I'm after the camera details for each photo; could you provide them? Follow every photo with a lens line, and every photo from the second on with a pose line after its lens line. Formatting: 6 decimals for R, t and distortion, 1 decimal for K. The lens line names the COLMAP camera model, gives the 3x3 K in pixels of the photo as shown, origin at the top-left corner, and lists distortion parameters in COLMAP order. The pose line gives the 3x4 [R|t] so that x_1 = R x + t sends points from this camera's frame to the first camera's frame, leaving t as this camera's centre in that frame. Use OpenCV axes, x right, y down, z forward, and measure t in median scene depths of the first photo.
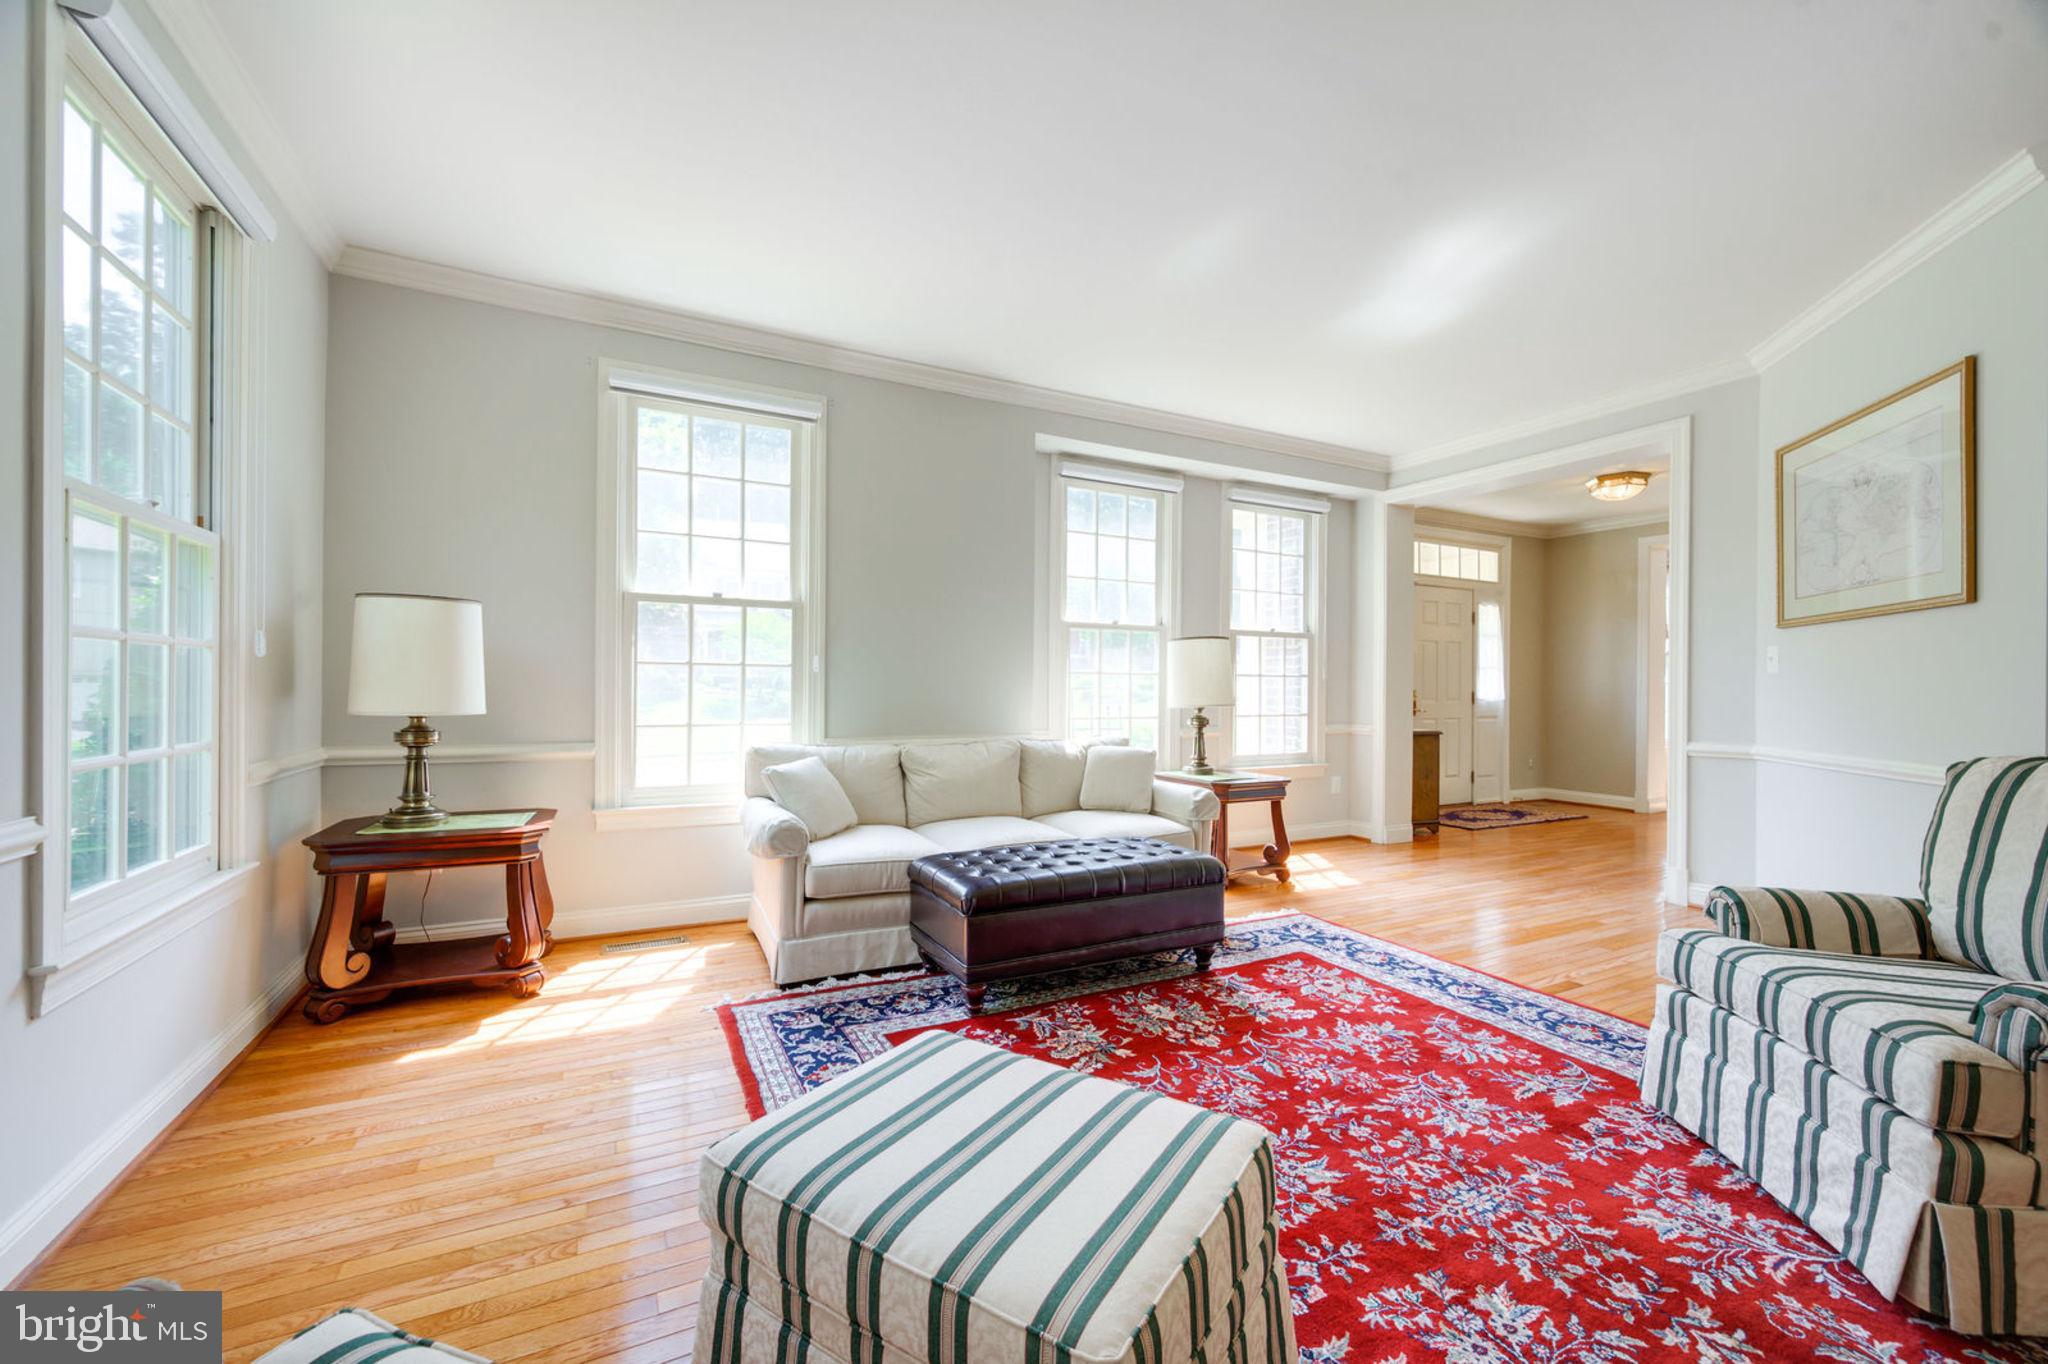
lens RADIAL K [[814.6, 0, 1018.7], [0, 814.6, 687.4], [0, 0, 1]] dist [-0.000338, 0.000050]
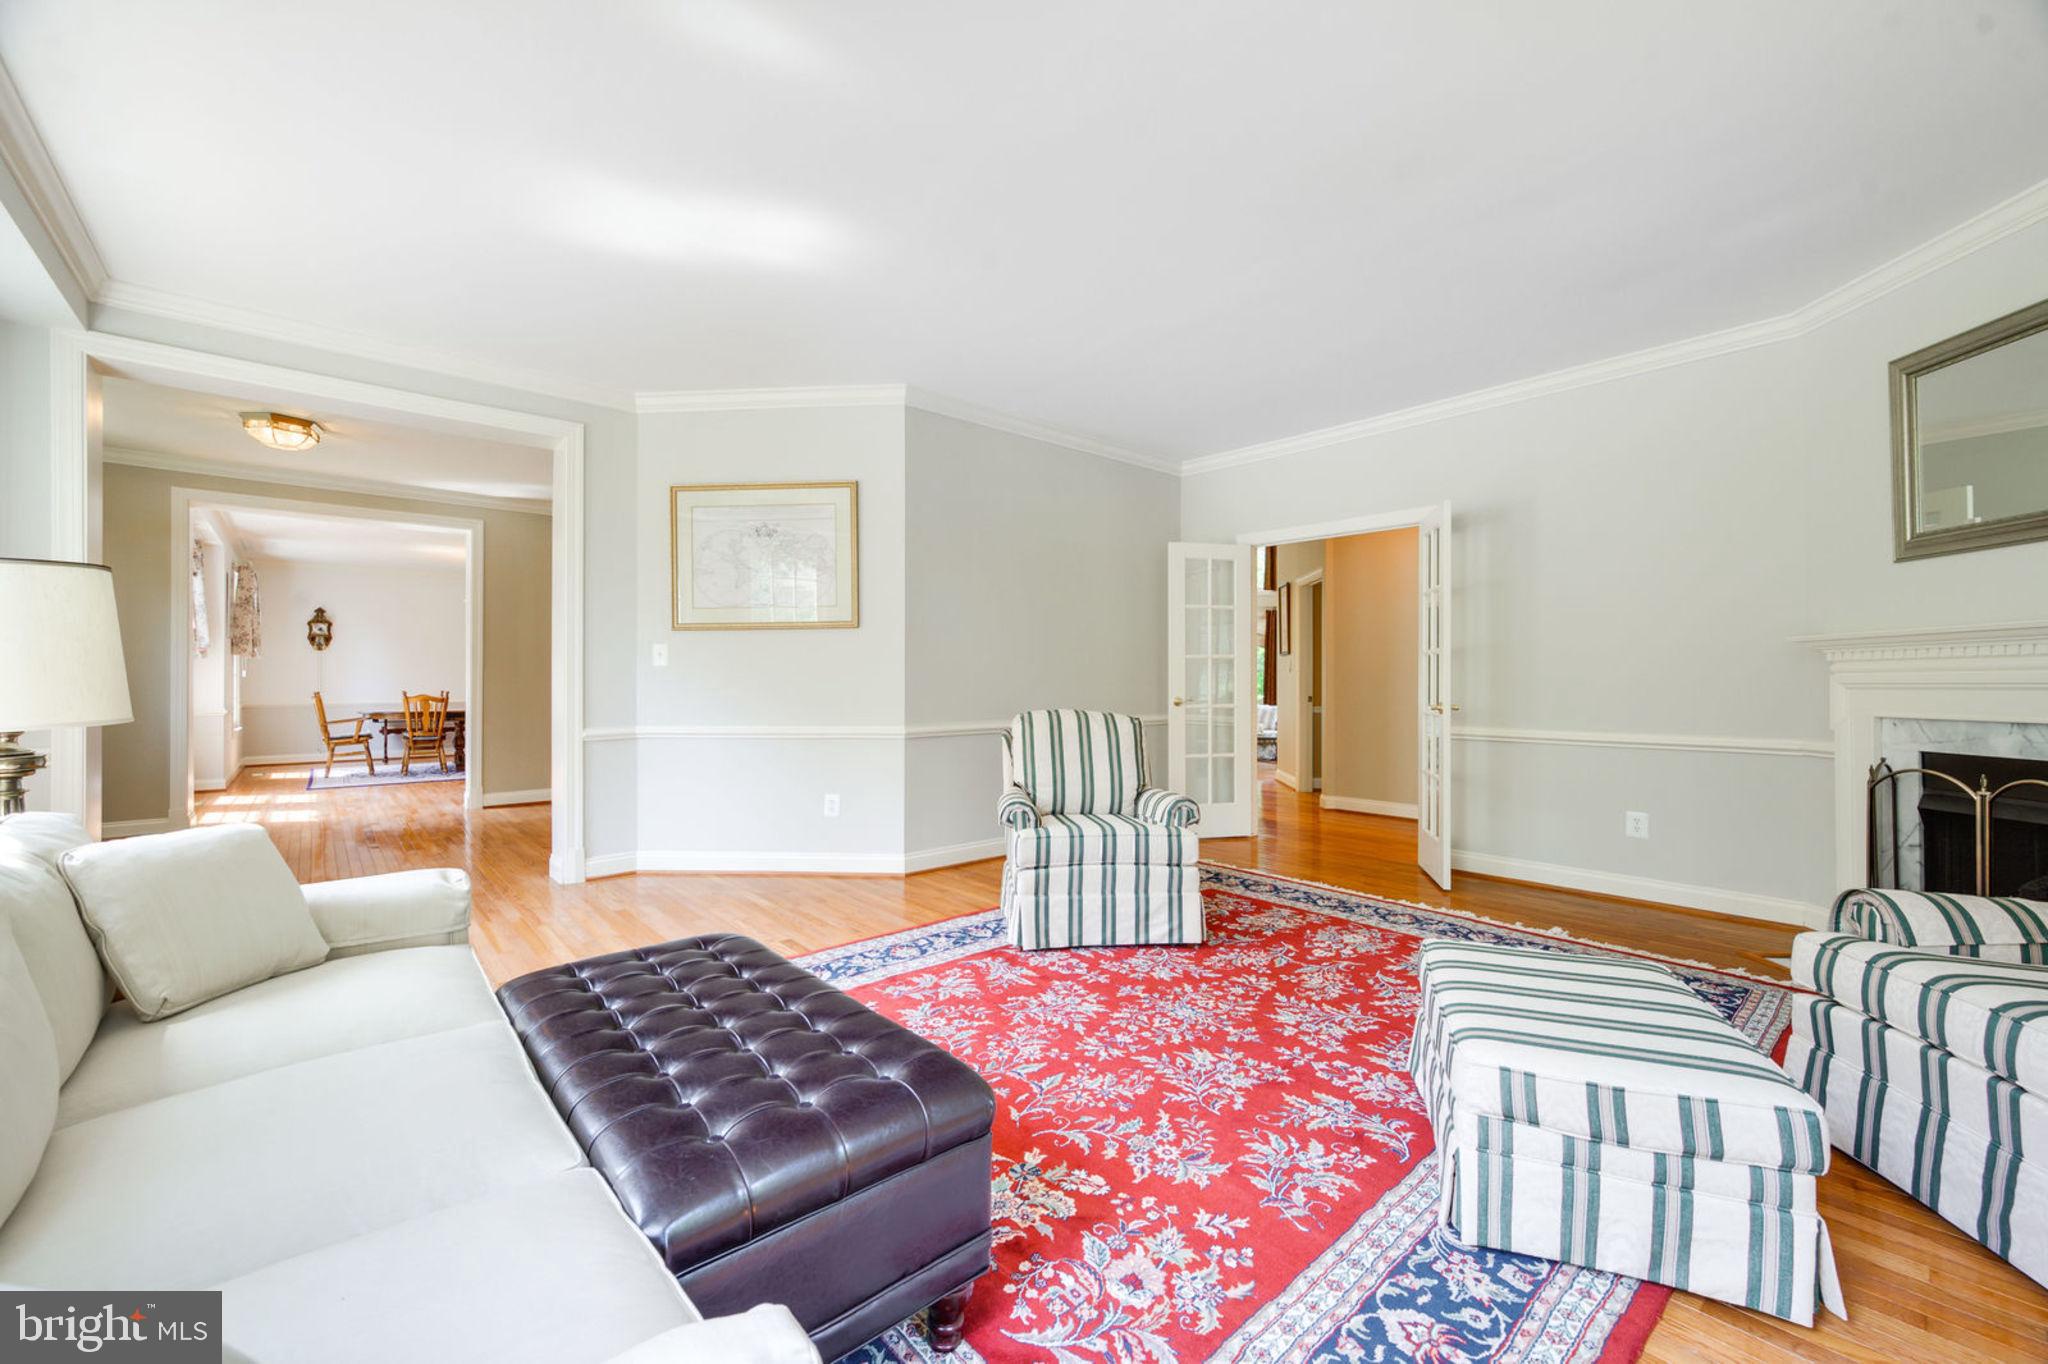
lens RADIAL K [[811.4, 0, 1025.5], [0, 811.4, 683.8], [0, 0, 1]] dist [0.000246, 0.000002]
pose [[-0.245746, -0.012046, 0.969259, -0.666072], [0.000042, 0.999923, 0.012438, -0.009287], [-0.969334, 0.003097, -0.245726, 1.310817]]
